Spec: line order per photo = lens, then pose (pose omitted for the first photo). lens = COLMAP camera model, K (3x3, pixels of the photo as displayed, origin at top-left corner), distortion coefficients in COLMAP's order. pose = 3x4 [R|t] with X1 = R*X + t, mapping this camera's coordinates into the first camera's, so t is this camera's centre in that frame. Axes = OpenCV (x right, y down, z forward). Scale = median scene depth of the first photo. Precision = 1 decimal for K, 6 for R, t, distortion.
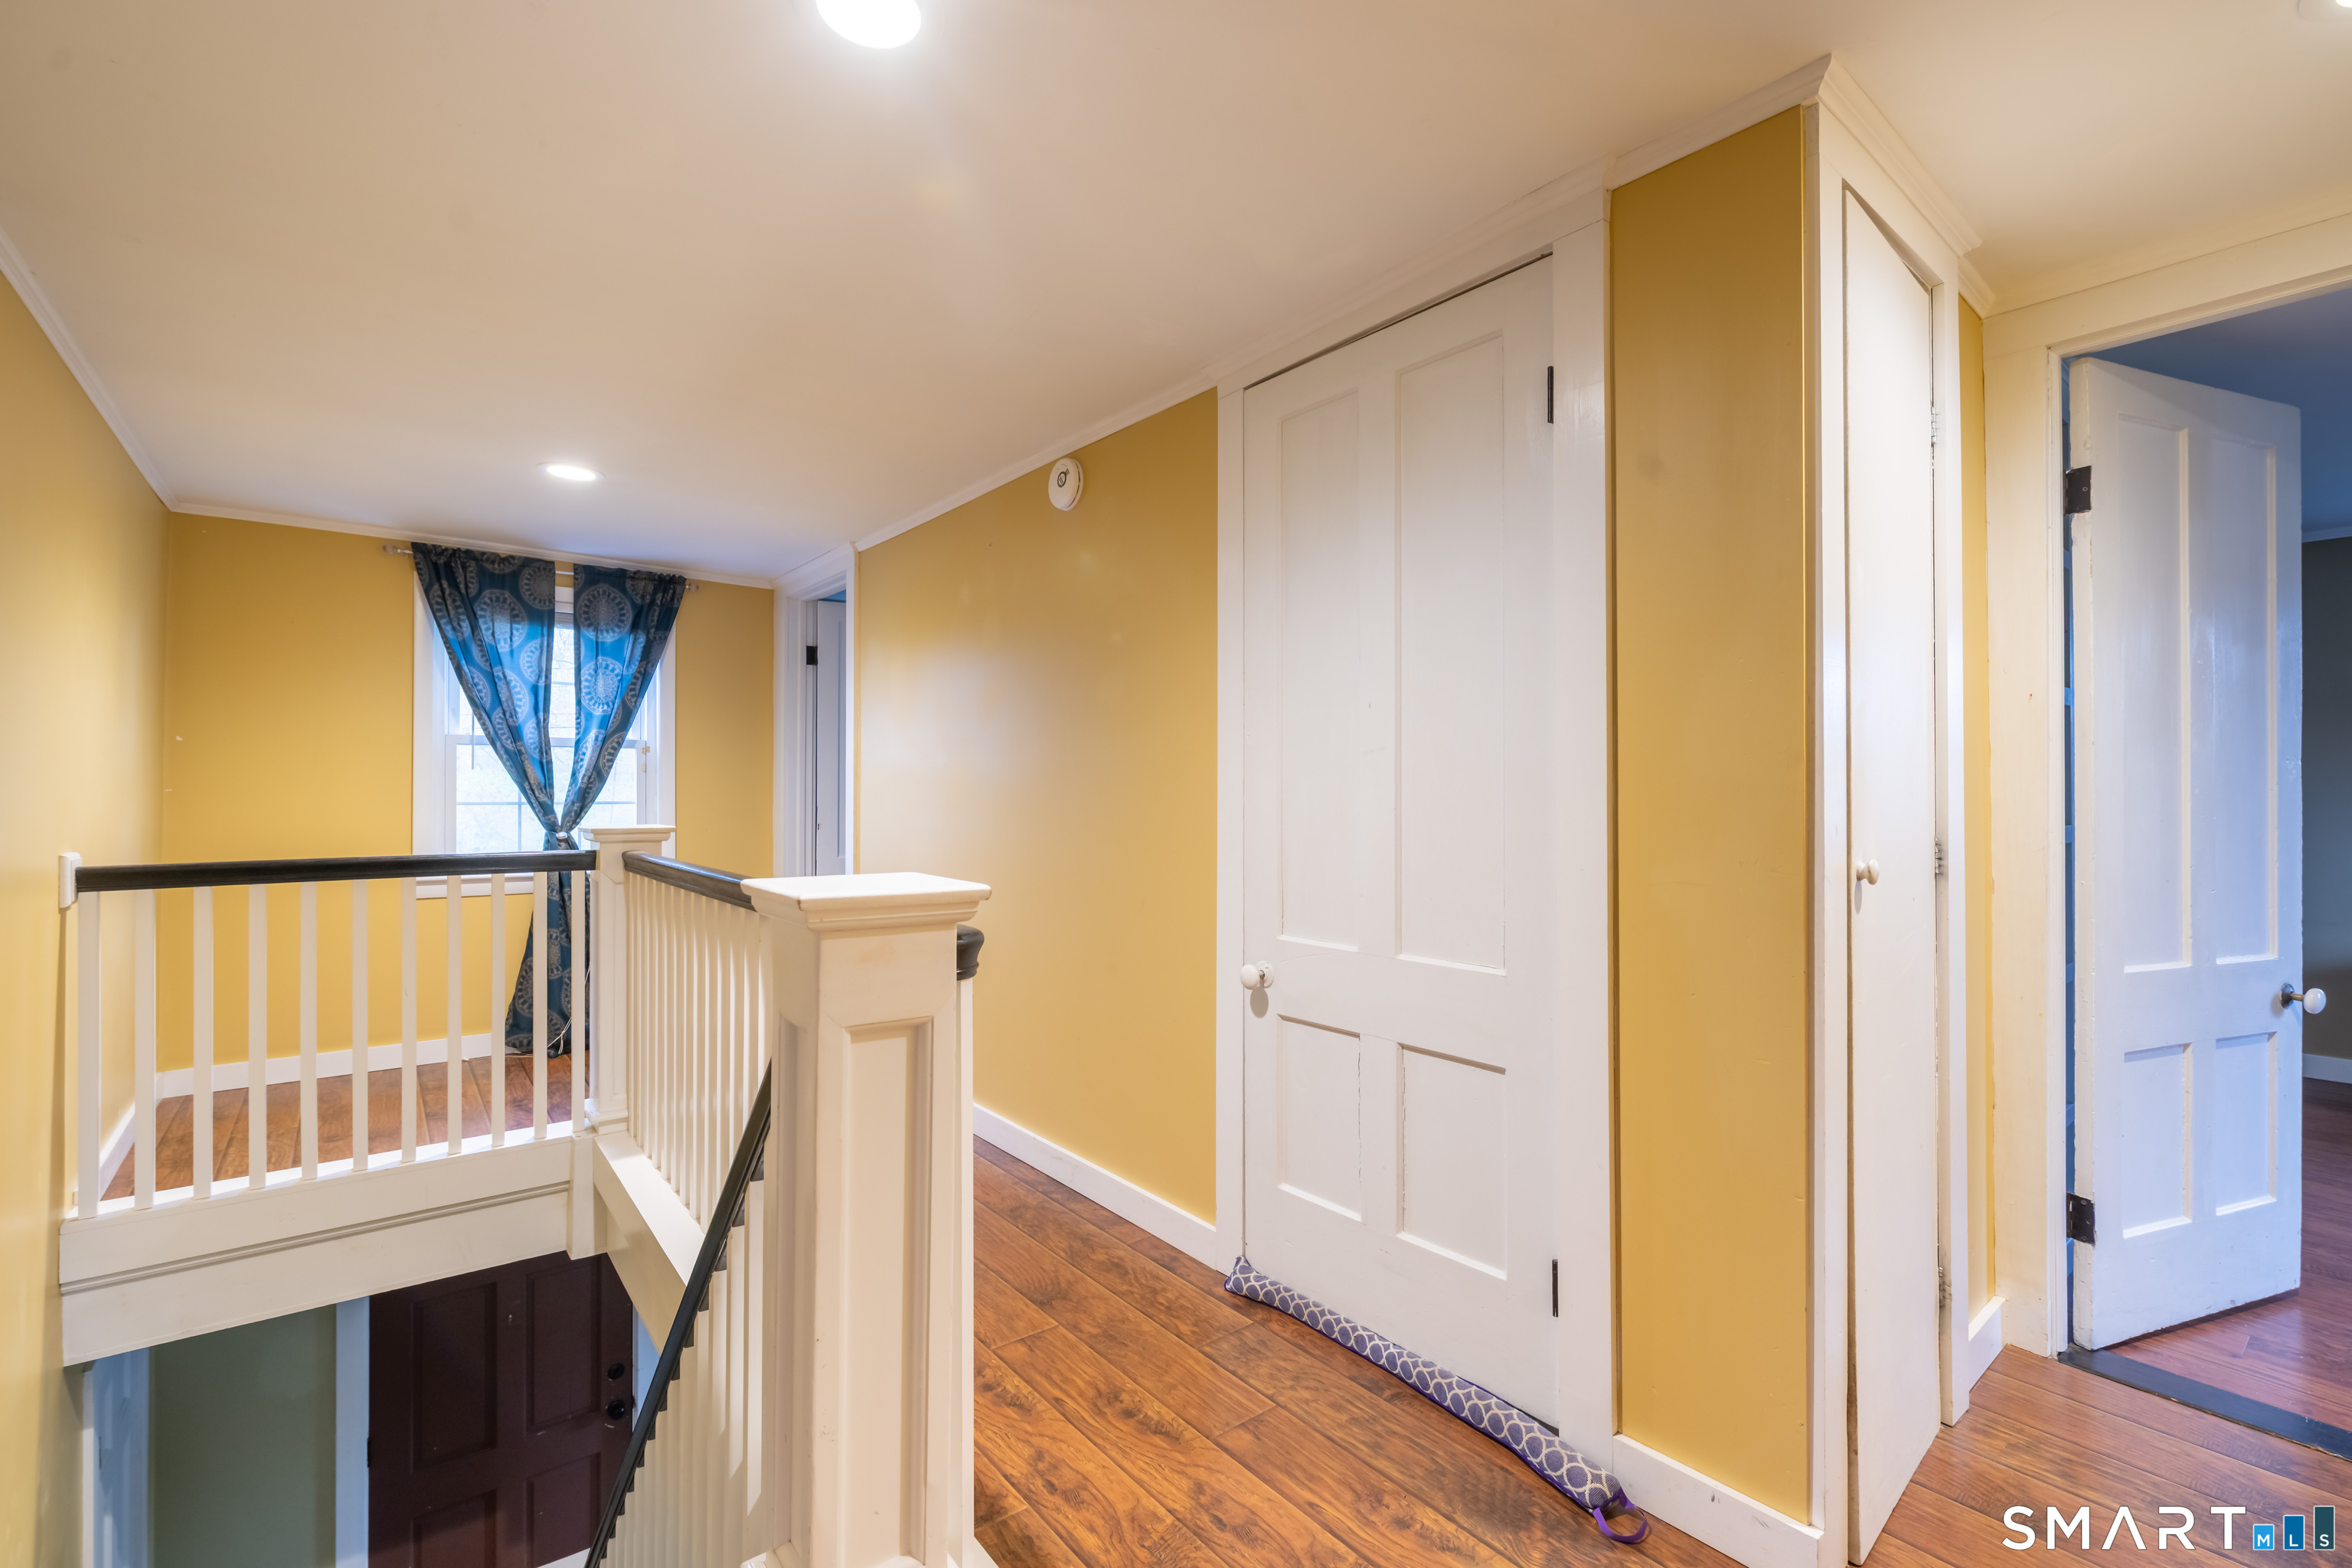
lens RADIAL K [[1044.5, 0, 1176.0], [0, 1044.5, 784.0], [0, 0, 1]] dist [-0.001765, -0.000327]
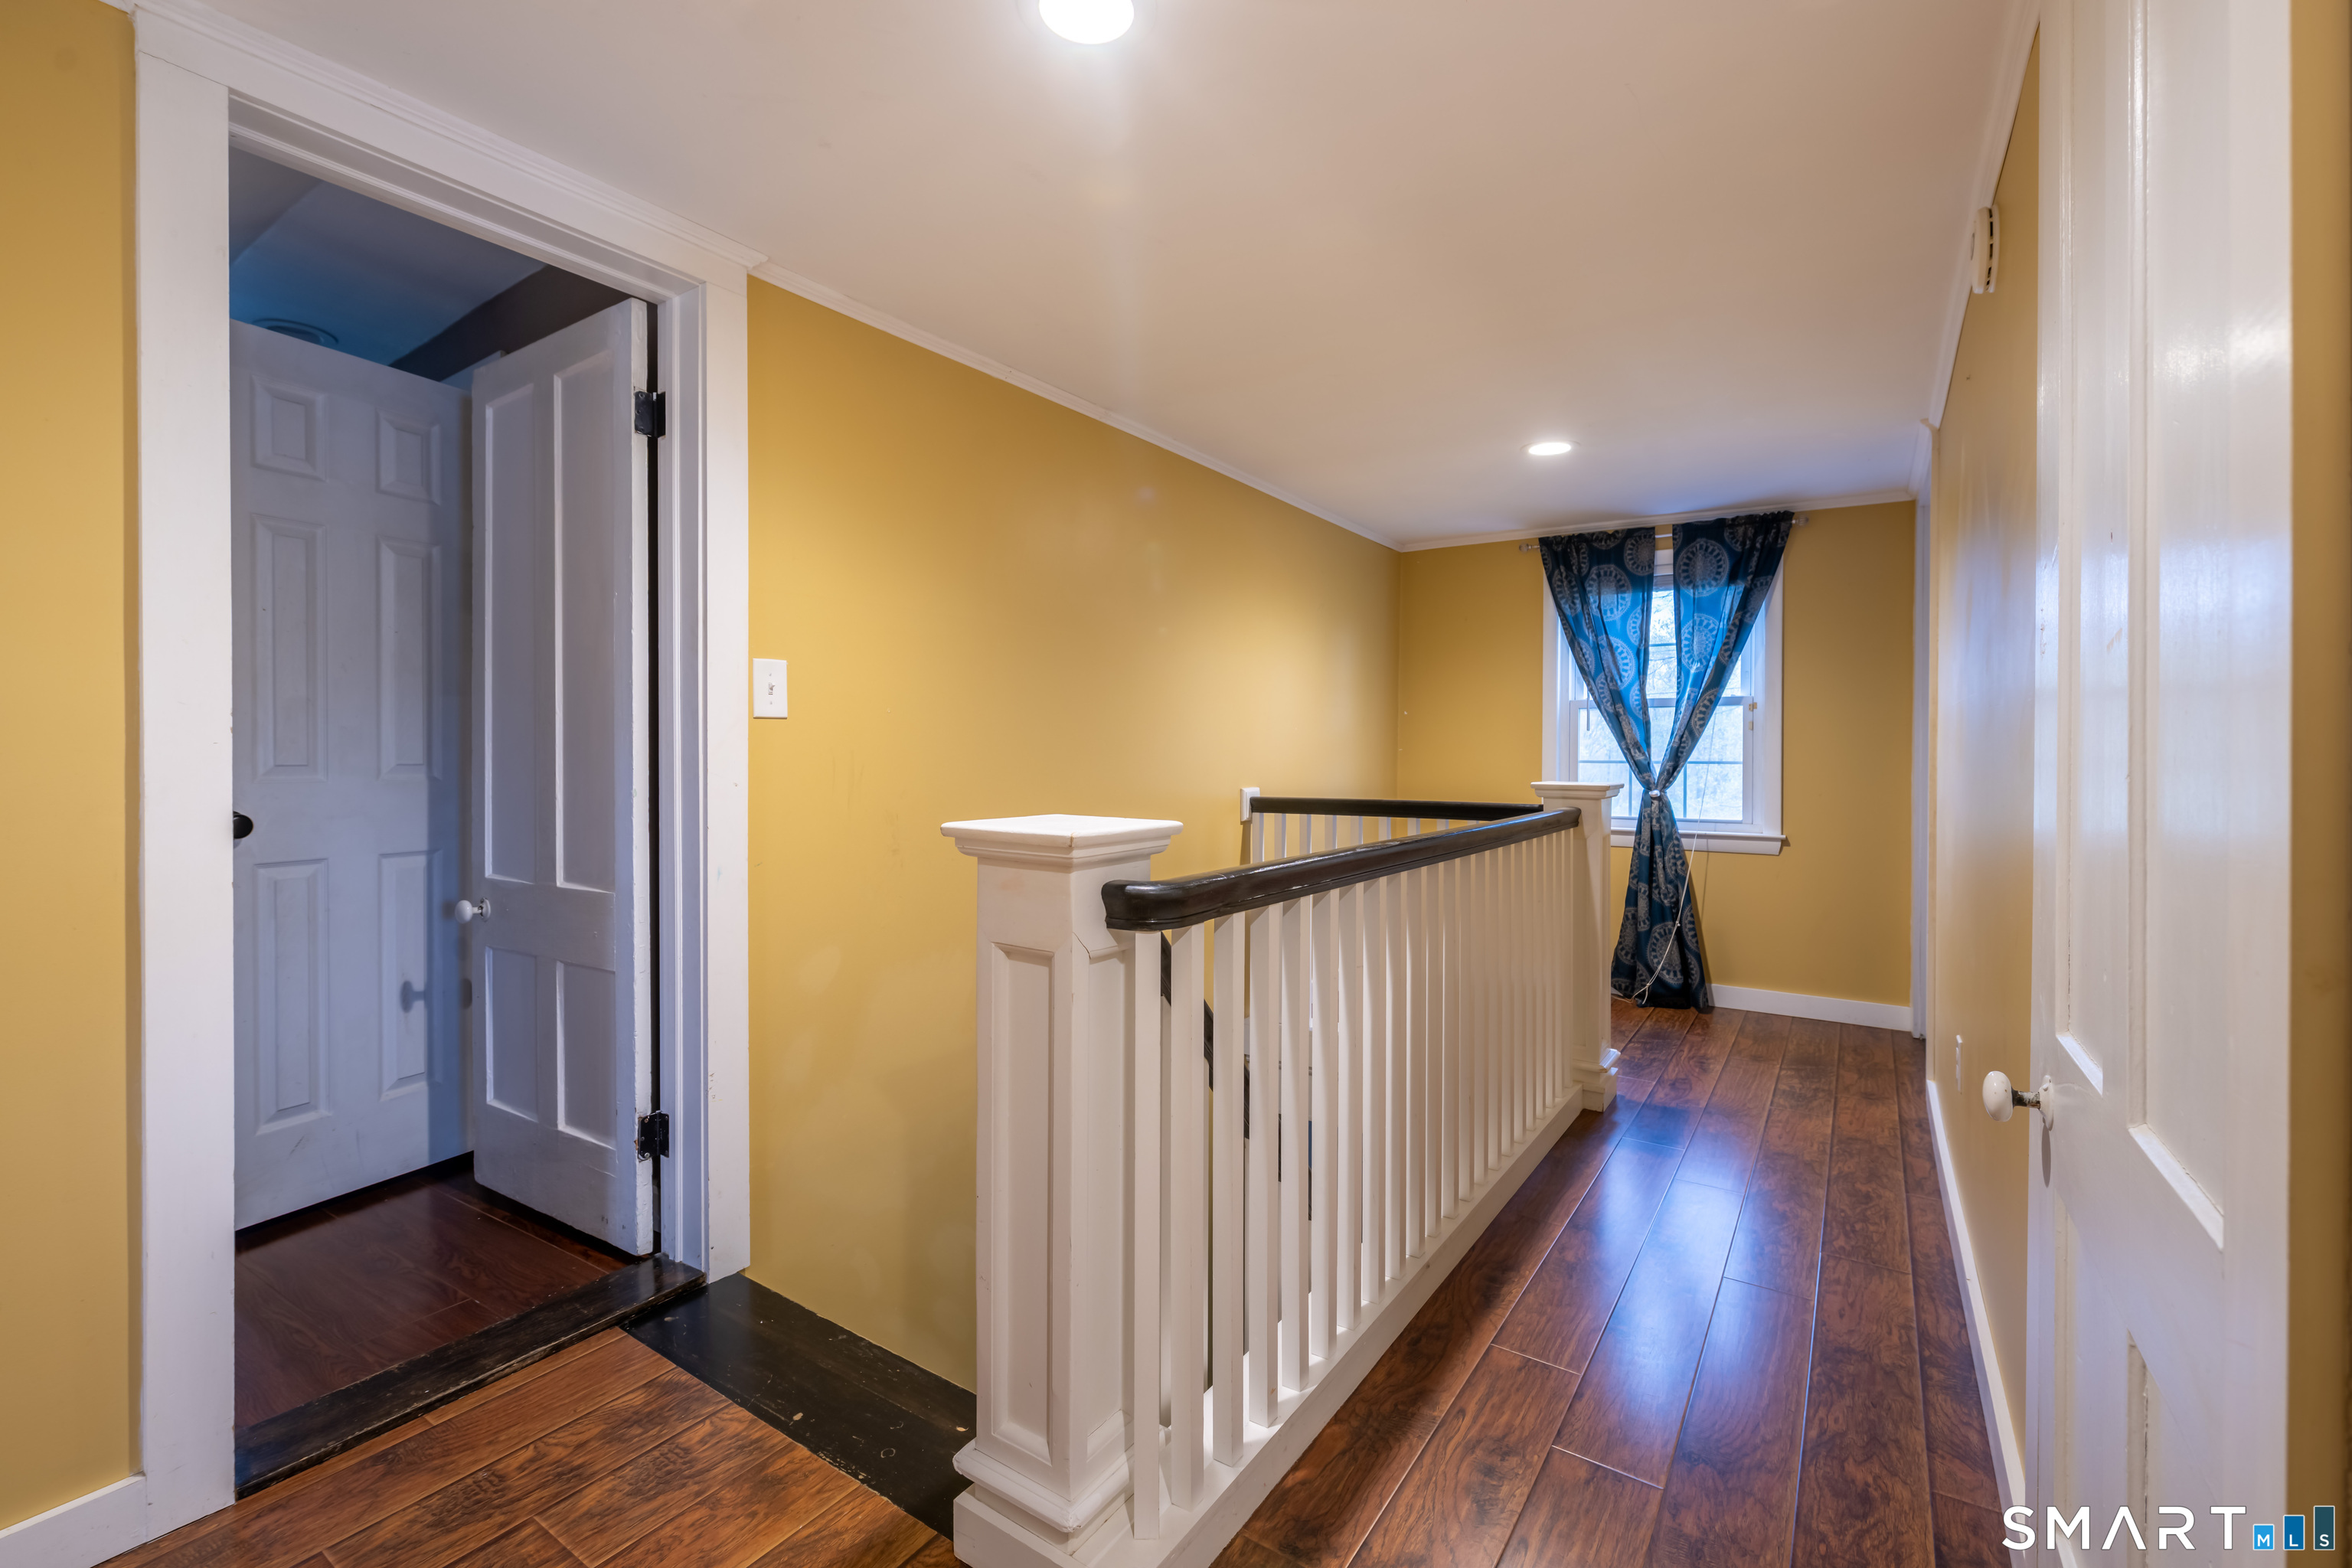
lens RADIAL K [[1026.7, 0, 1162.0], [0, 1026.7, 767.3], [0, 0, 1]] dist [-0.002536, -0.000310]
pose [[0.279848, 0.013415, -0.959951, 0.242599], [0.003939, 0.999878, 0.015121, 0.006344], [0.960036, -0.008013, 0.279761, 0.252632]]
